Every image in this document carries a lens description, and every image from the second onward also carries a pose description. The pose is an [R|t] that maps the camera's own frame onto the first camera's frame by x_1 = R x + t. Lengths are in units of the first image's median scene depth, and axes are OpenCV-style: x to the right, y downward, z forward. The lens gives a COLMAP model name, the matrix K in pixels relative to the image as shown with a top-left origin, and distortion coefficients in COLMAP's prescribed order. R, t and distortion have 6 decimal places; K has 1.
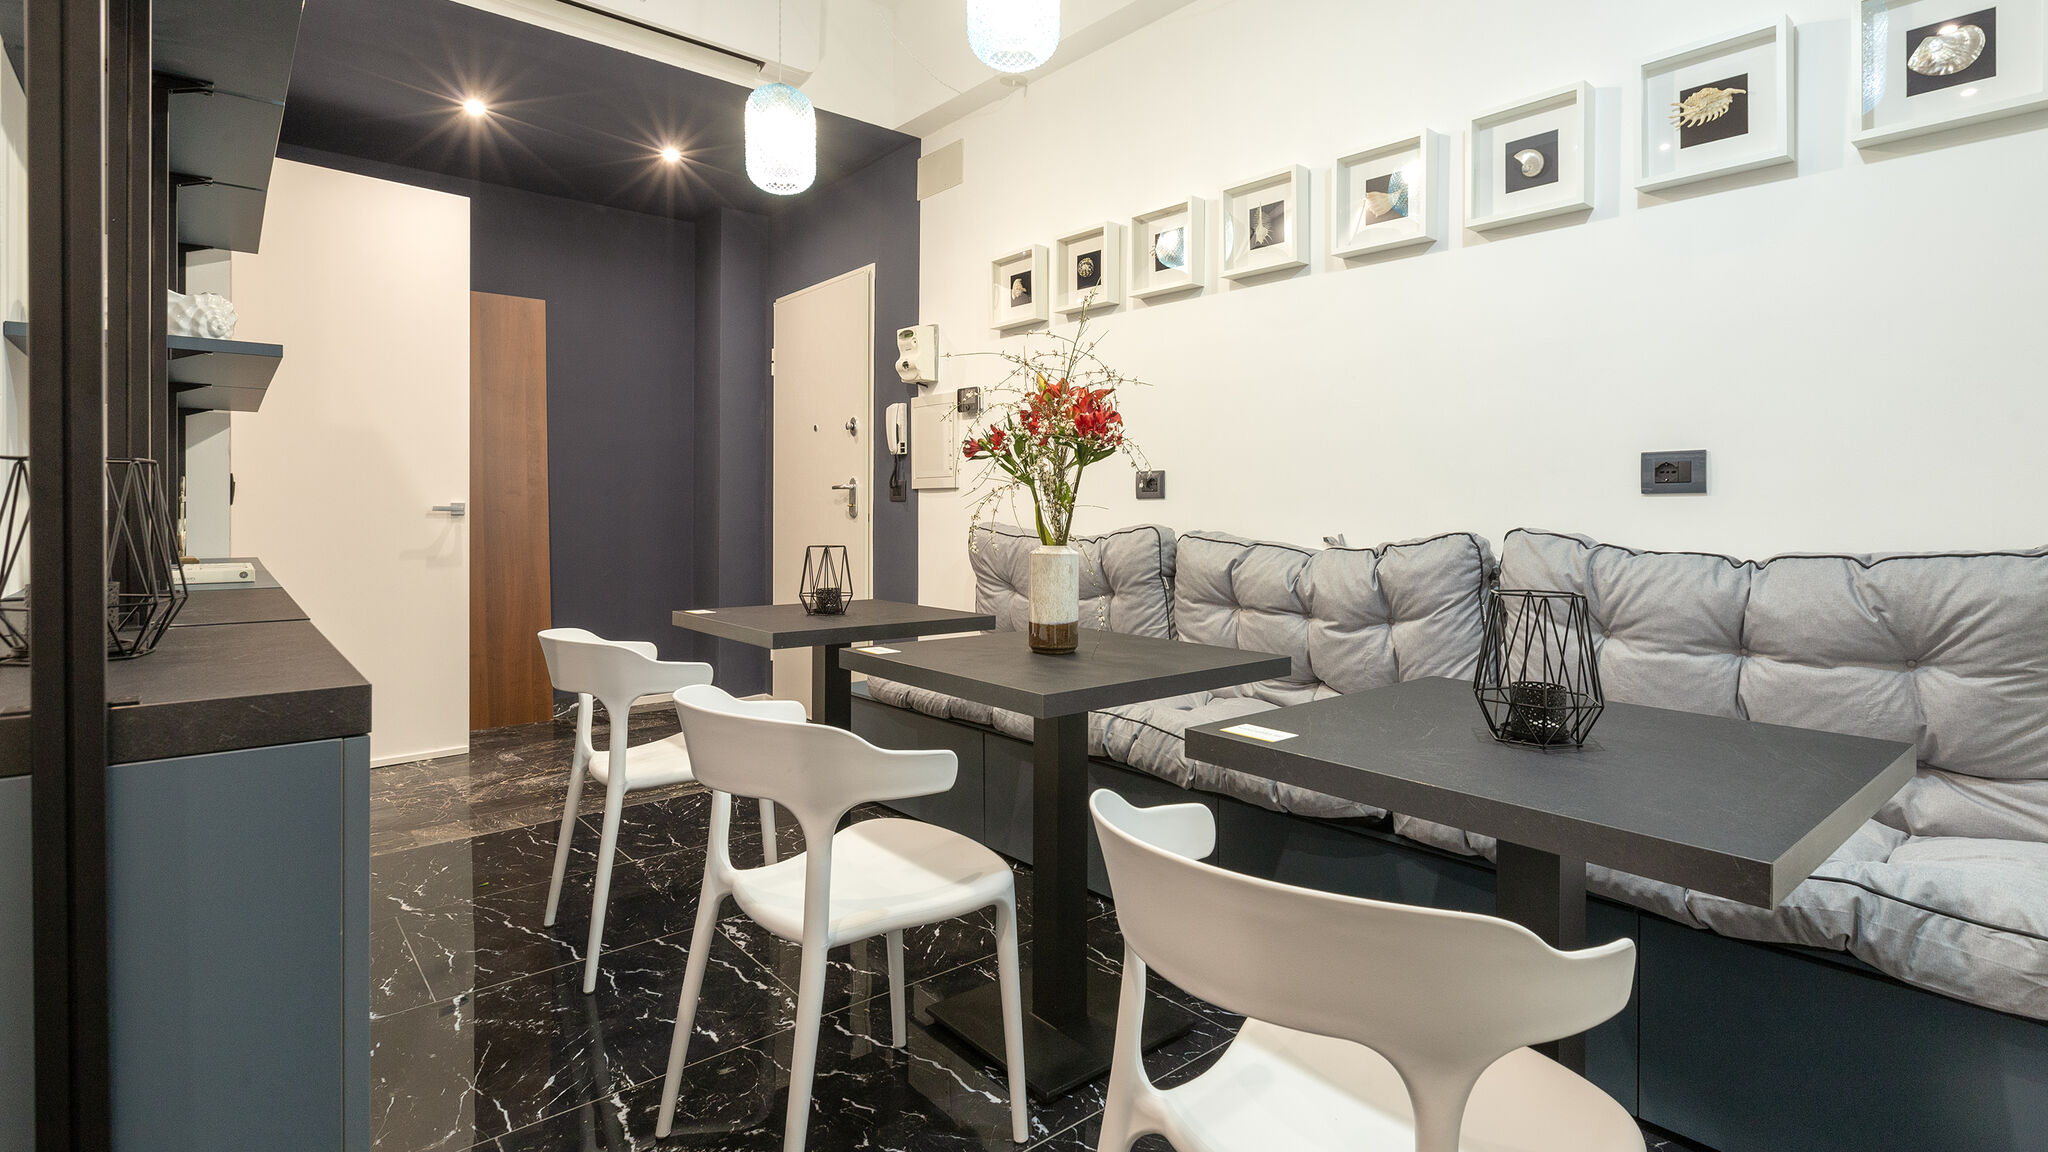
lens RADIAL K [[998.0, 0, 1029.9], [0, 998.0, 516.6], [0, 0, 1]] dist [-0.000373, 0.000050]
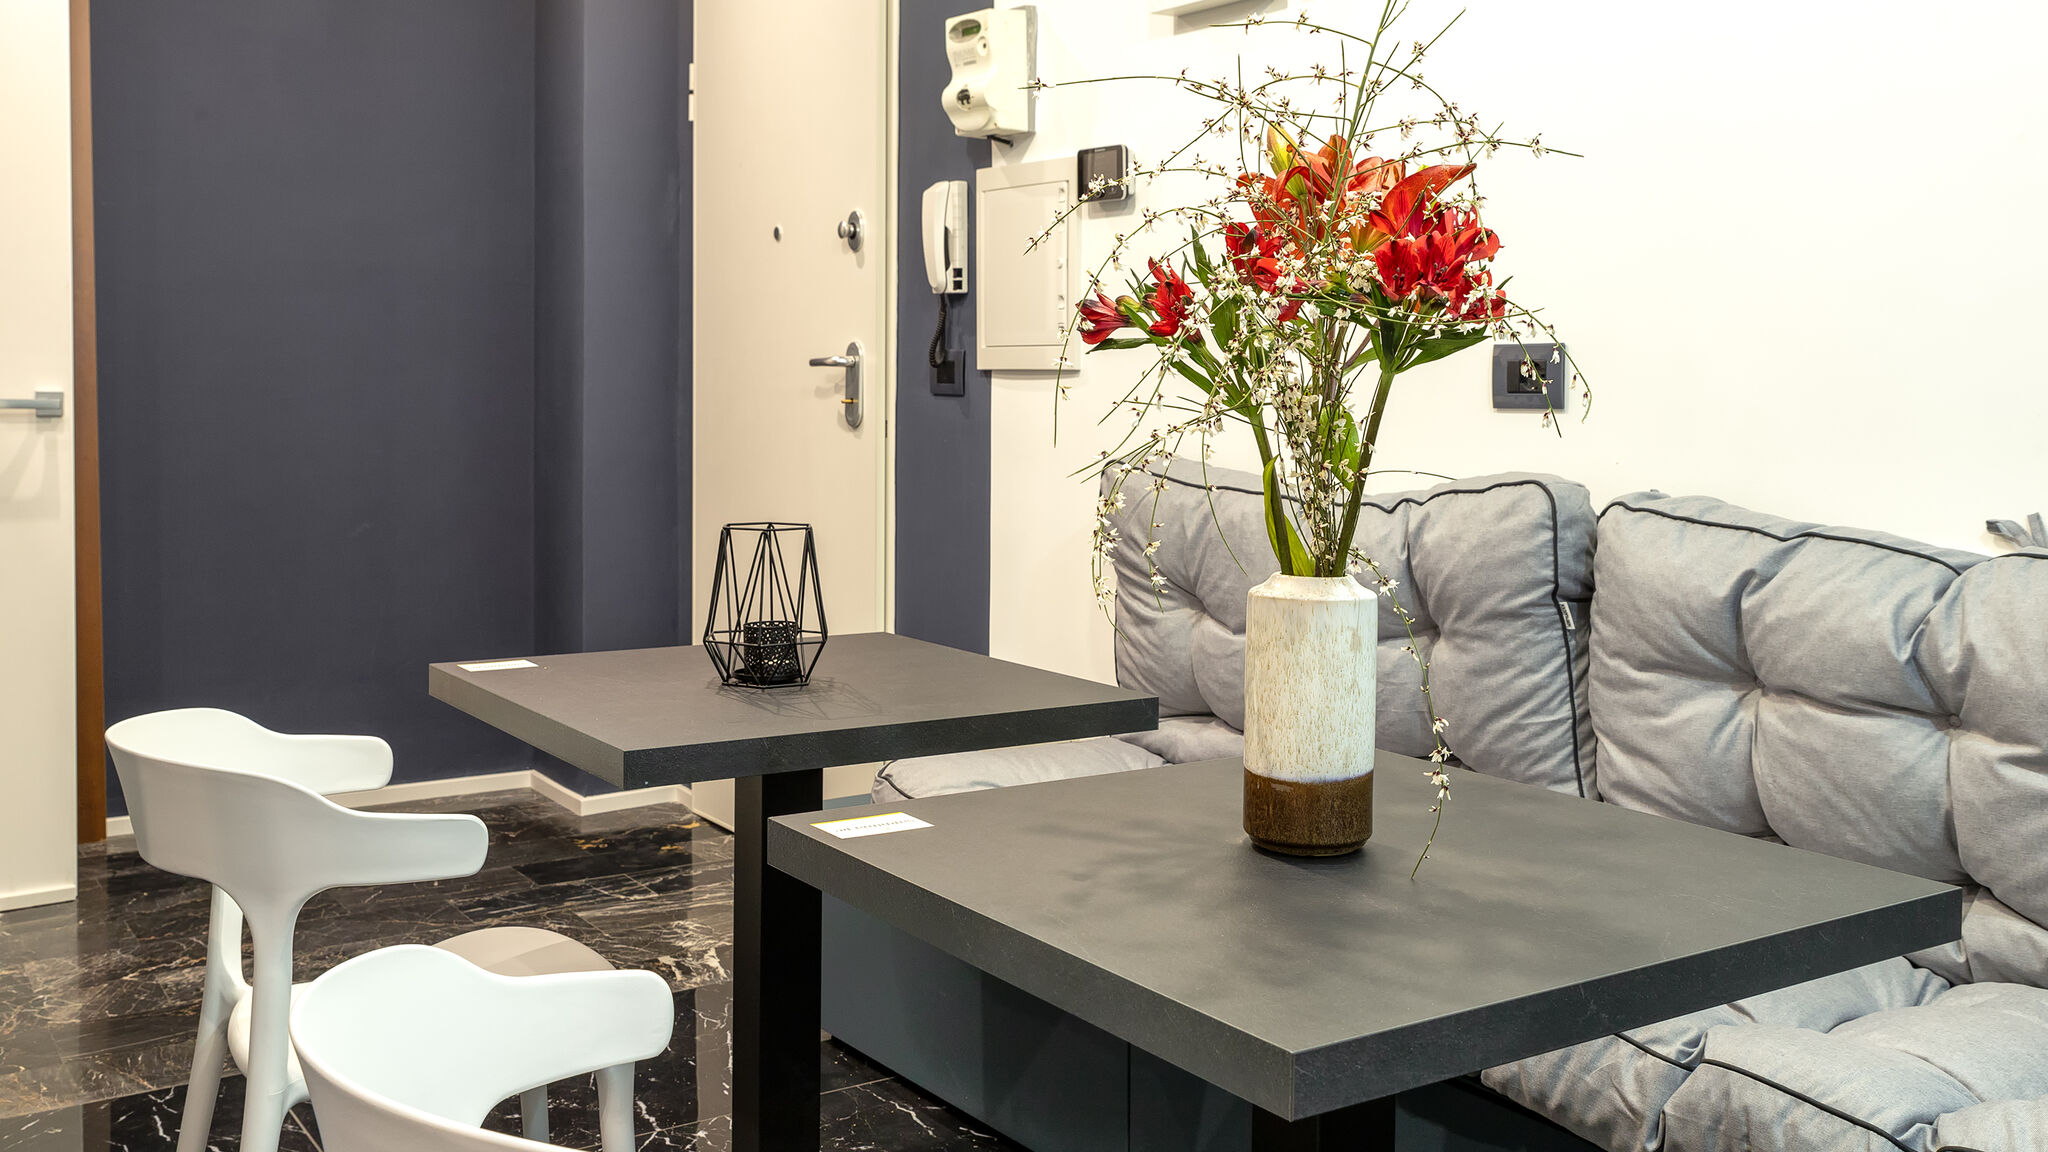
lens RADIAL K [[1977.1, 0, 966.9], [0, 1977.1, 442.3], [0, 0, 1]] dist [0.021111, 0.029181]
pose [[0.991233, 0.010528, -0.131704, -0.005489], [-0.006982, 0.999601, 0.027362, -0.030510], [0.131939, -0.026203, 0.990911, 0.162884]]
